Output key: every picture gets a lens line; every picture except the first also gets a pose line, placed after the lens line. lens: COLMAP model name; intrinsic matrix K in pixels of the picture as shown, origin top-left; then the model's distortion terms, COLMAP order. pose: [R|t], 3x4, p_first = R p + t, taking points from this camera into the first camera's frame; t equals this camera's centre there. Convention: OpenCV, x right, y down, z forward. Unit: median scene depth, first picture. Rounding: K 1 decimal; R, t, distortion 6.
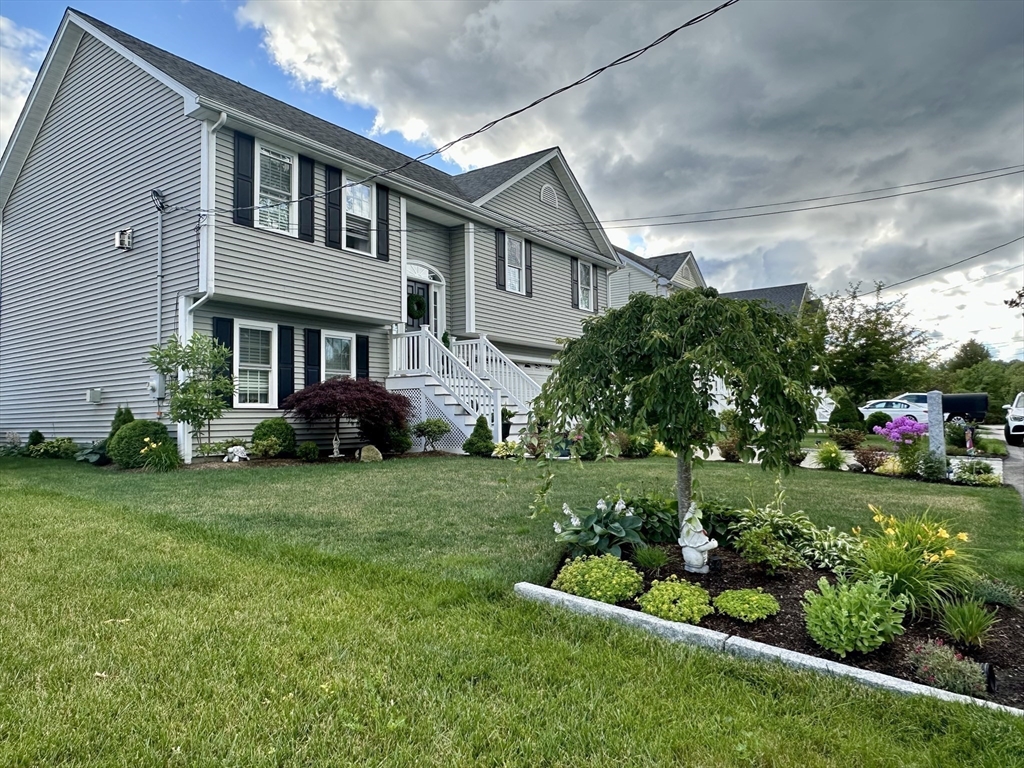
lens RADIAL K [[690.1, 0, 512.0], [0, 690.1, 384.0], [0, 0, 1]] dist [0.003466, 0.000434]
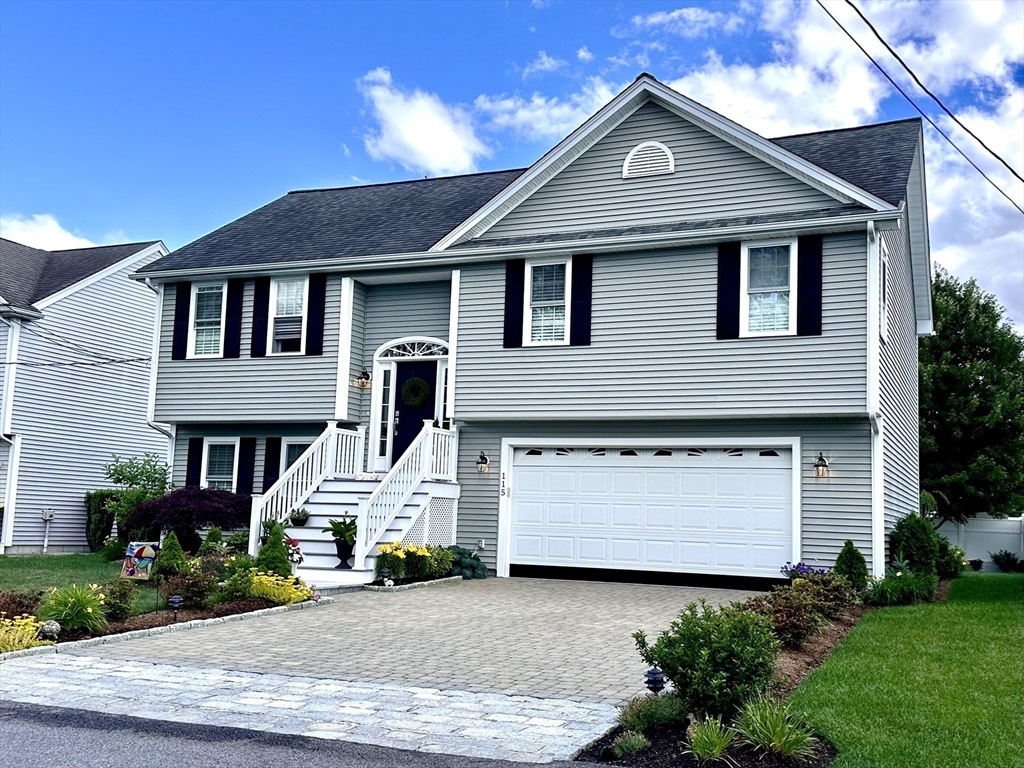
lens RADIAL K [[1053.5, 0, 513.8], [0, 1053.5, 401.6], [0, 0, 1]] dist [0.170791, 0.001321]
pose [[0.198905, -0.103448, -0.974544, 1.262920], [0.010960, 0.994586, -0.103338, 0.031319], [0.979957, 0.009874, 0.198962, 1.003551]]
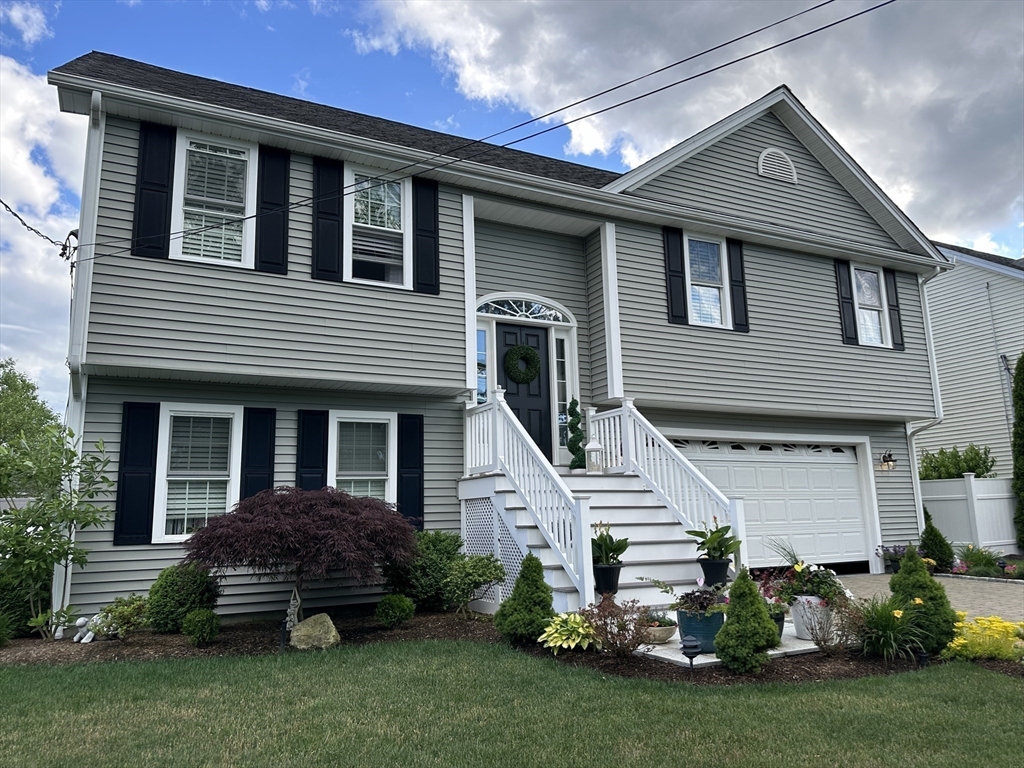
lens RADIAL K [[743.1, 0, 512.0], [0, 743.1, 384.0], [0, 0, 1]] dist [0.057556, -0.002361]
pose [[0.884710, -0.098493, -0.455618, 0.186003], [0.040123, 0.989885, -0.136079, -0.002262], [0.464412, 0.102109, 0.879713, 0.460030]]
